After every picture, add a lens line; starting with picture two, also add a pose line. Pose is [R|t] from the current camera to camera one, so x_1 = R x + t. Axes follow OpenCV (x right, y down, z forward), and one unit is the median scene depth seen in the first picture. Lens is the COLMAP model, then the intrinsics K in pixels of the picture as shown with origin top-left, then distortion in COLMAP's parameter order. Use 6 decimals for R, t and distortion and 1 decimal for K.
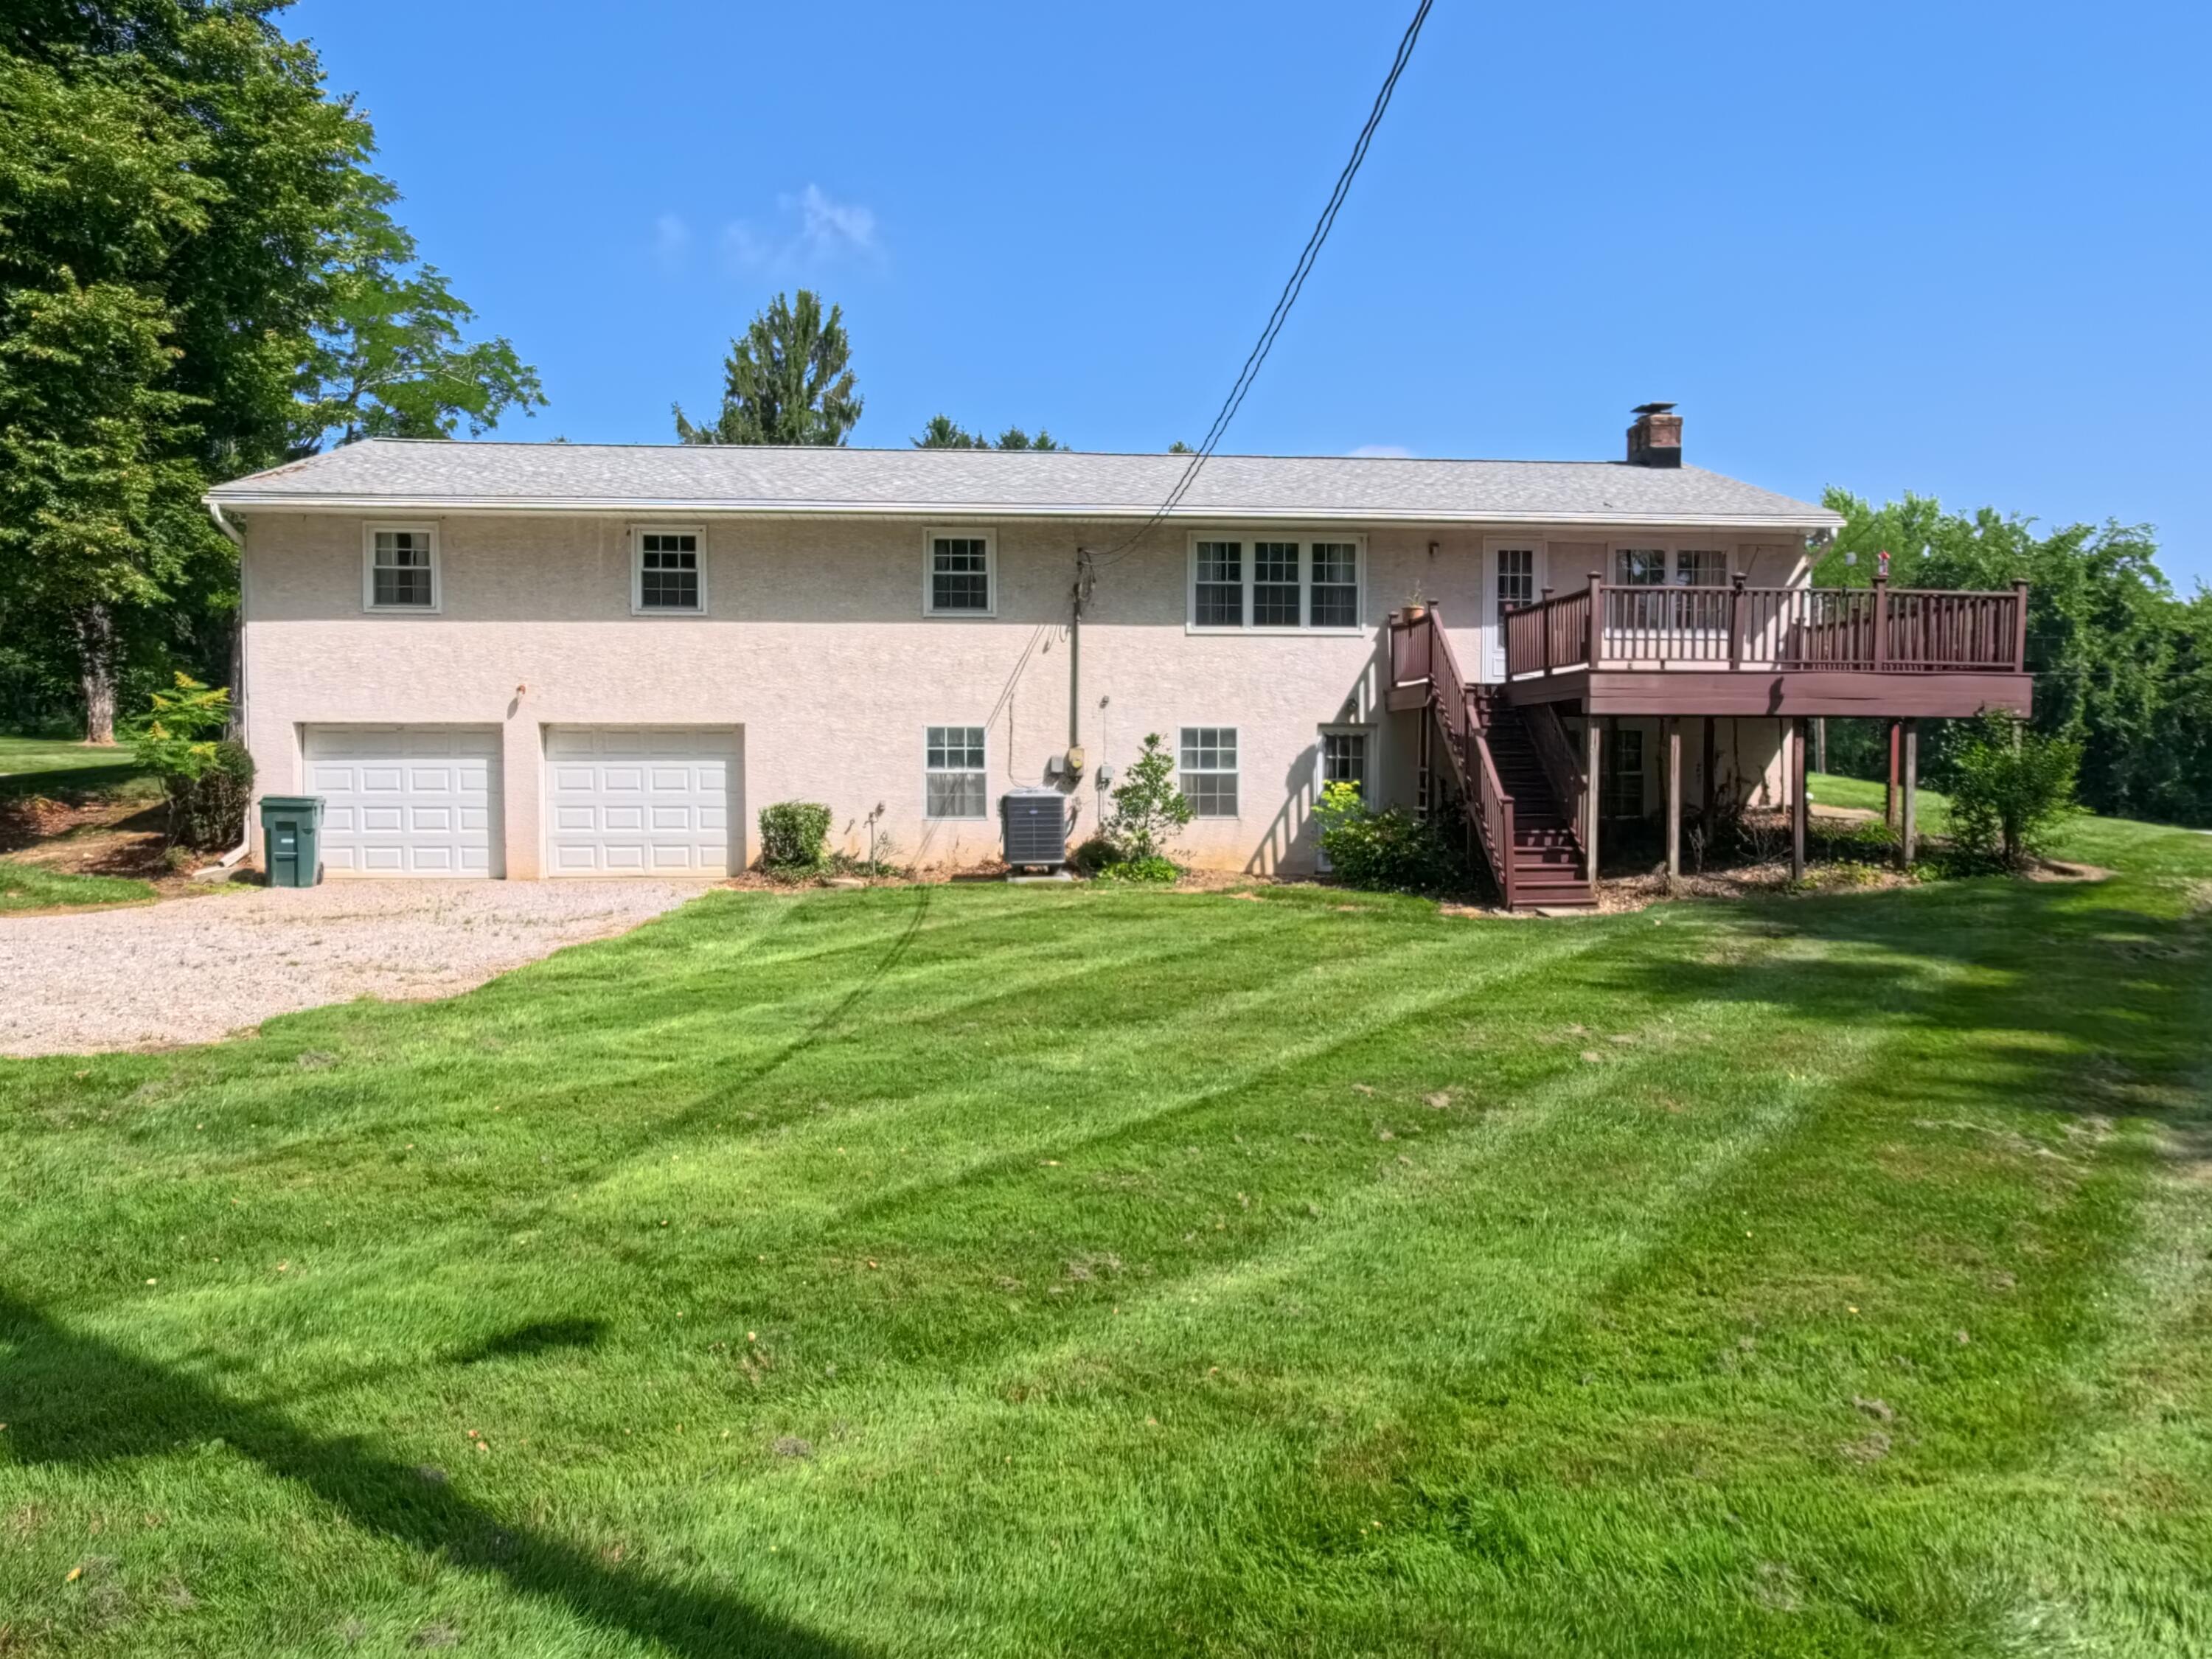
lens RADIAL K [[1586.2, 0, 1099.6], [0, 1586.2, 840.5], [0, 0, 1]] dist [0.008841, 0.001531]
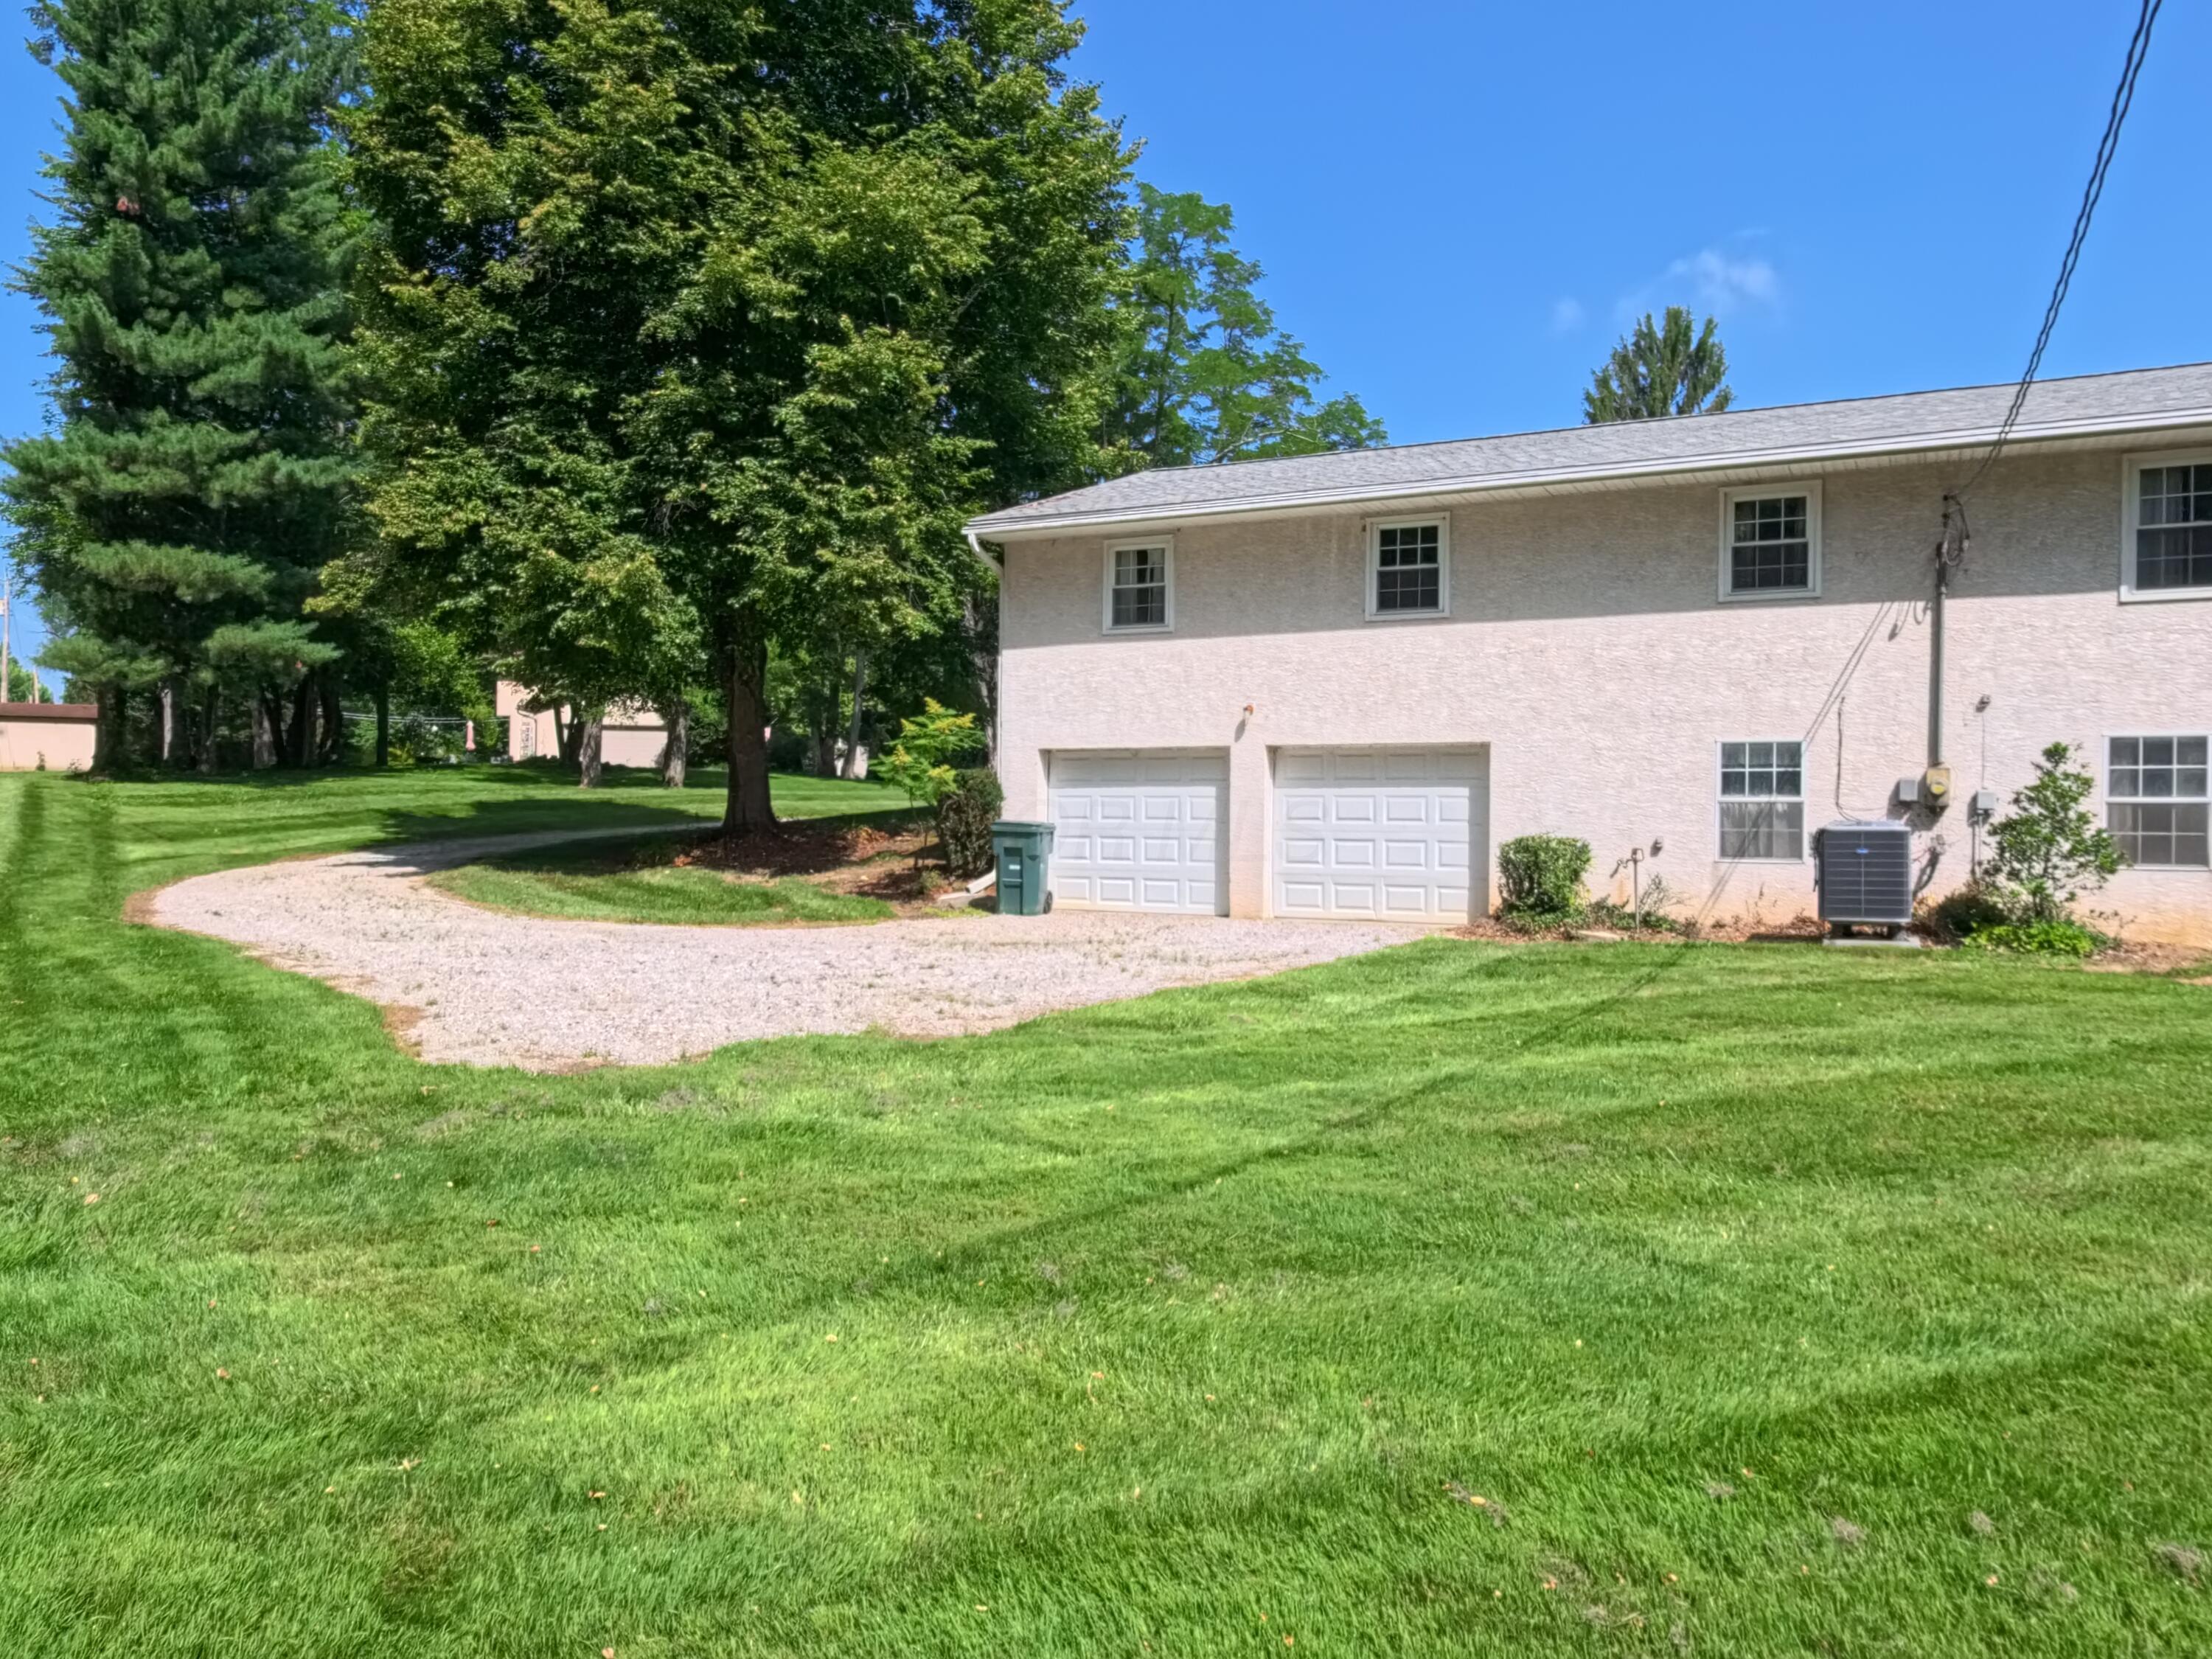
lens RADIAL K [[1565.1, 0, 1106.0], [0, 1565.1, 829.5], [0, 0, 1]] dist [-0.000335, 0.000350]
pose [[0.851016, 0.008861, -0.525065, 0.039128], [-0.034911, 0.998600, -0.039731, 0.012462], [0.523978, 0.052142, 0.850134, 0.196662]]
